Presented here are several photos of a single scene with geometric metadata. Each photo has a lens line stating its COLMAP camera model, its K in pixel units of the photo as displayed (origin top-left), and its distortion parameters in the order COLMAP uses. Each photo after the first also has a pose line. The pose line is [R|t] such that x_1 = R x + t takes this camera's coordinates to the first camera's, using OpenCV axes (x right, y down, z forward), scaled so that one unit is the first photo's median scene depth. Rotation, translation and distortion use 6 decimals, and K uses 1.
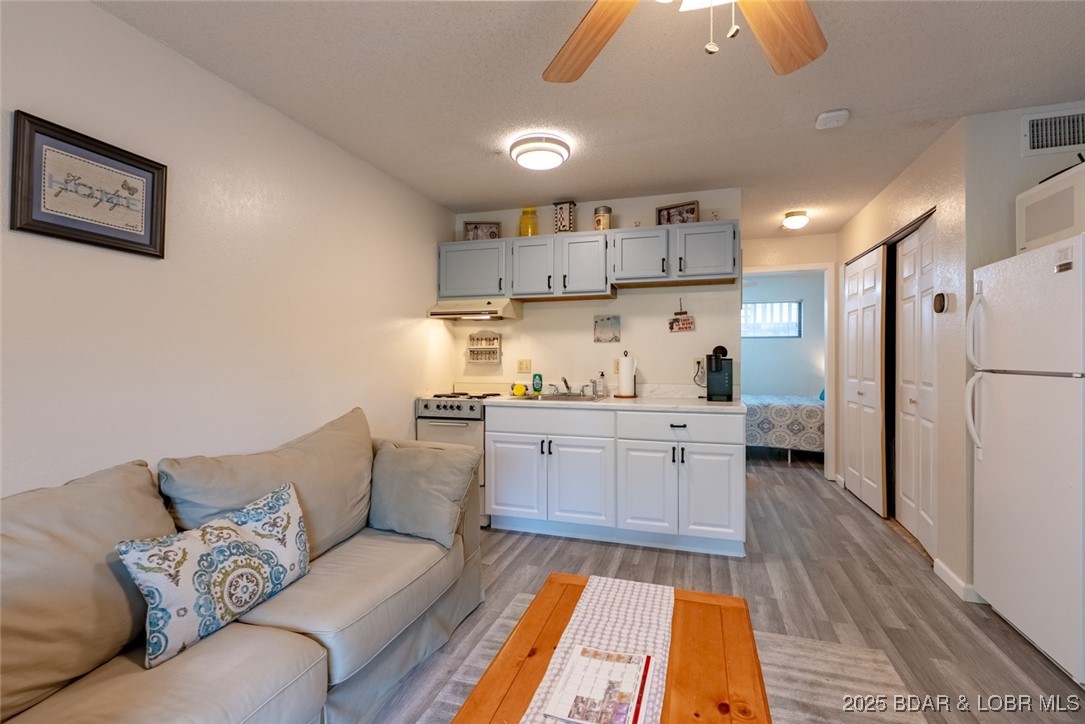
lens RADIAL K [[489.9, 0, 540.2], [0, 489.9, 360.4], [0, 0, 1]] dist [-0.011821, 0.003746]
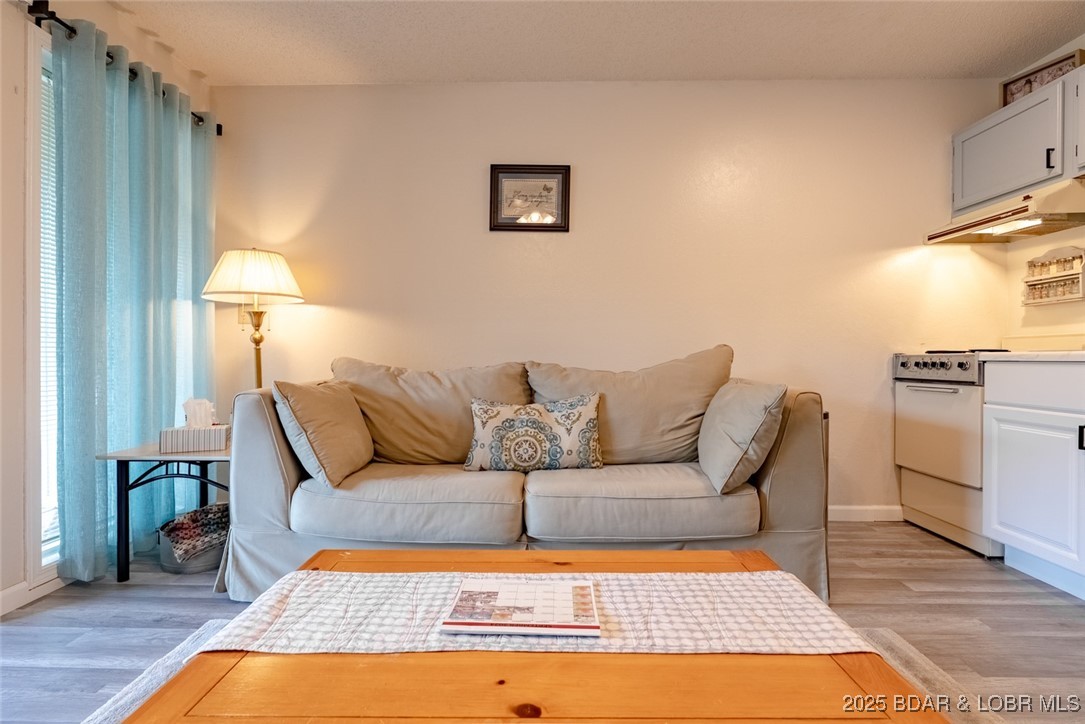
lens RADIAL K [[489.9, 0, 539.6], [0, 489.9, 358.7], [0, 0, 1]] dist [-0.011821, 0.003746]
pose [[0.293071, 0.002808, -0.956087, 0.314973], [-0.004774, 0.999988, 0.001473, 0.089805], [0.956079, 0.004132, 0.293080, 0.273411]]
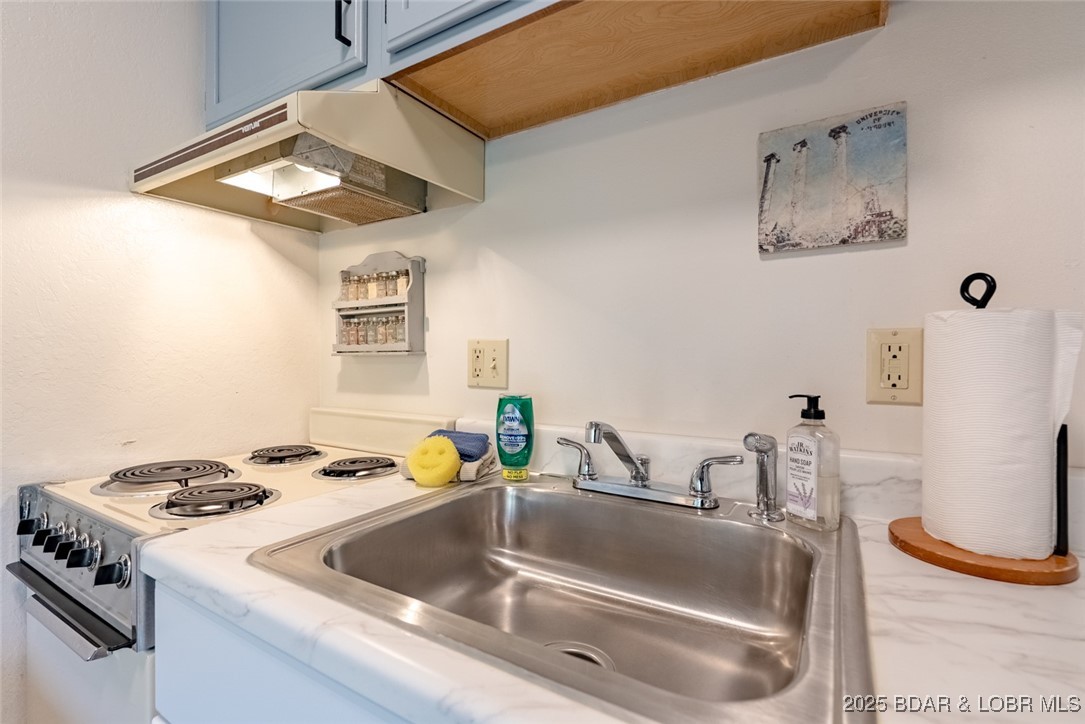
lens RADIAL K [[489.9, 0, 543.4], [0, 489.9, 360.8], [0, 0, 1]] dist [-0.011821, 0.003746]
pose [[0.974658, 0.002889, -0.223682, 0.072517], [-0.002141, 0.999991, 0.003584, 0.010253], [0.223691, -0.003014, 0.974656, 0.851248]]
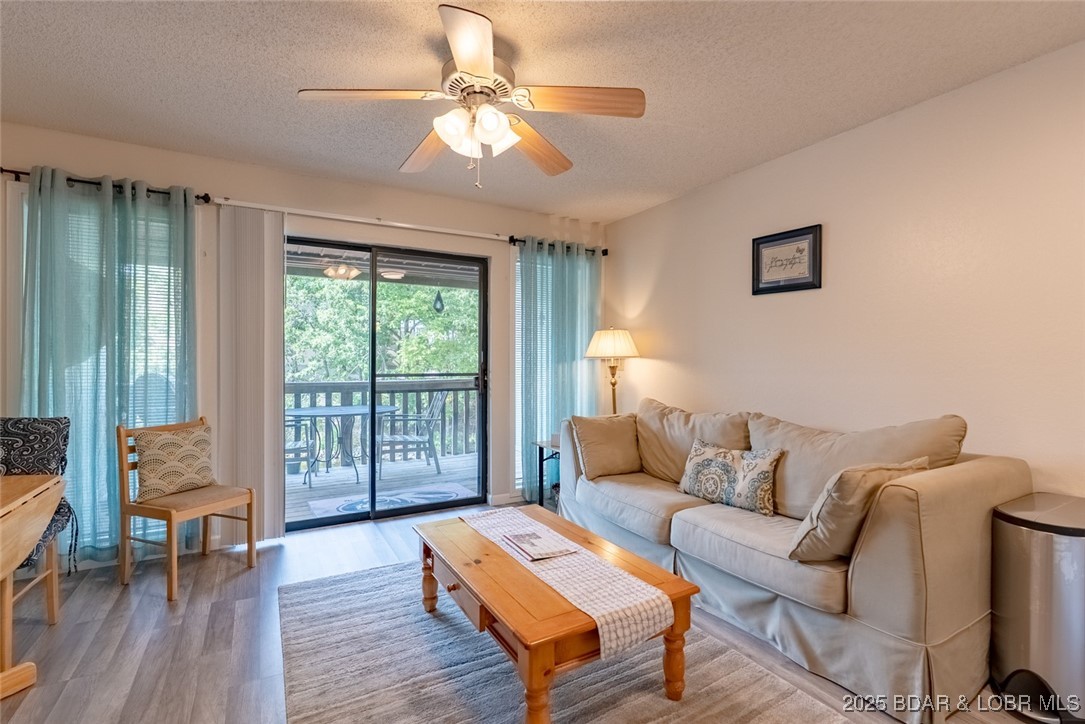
lens RADIAL K [[489.9, 0, 543.4], [0, 489.9, 360.0], [0, 0, 1]] dist [-0.011821, 0.003746]
pose [[-0.668107, 0.000305, -0.744065, 0.483629], [-0.004224, 0.999982, 0.004202, 0.003867], [0.744053, 0.005950, -0.668094, 0.749545]]
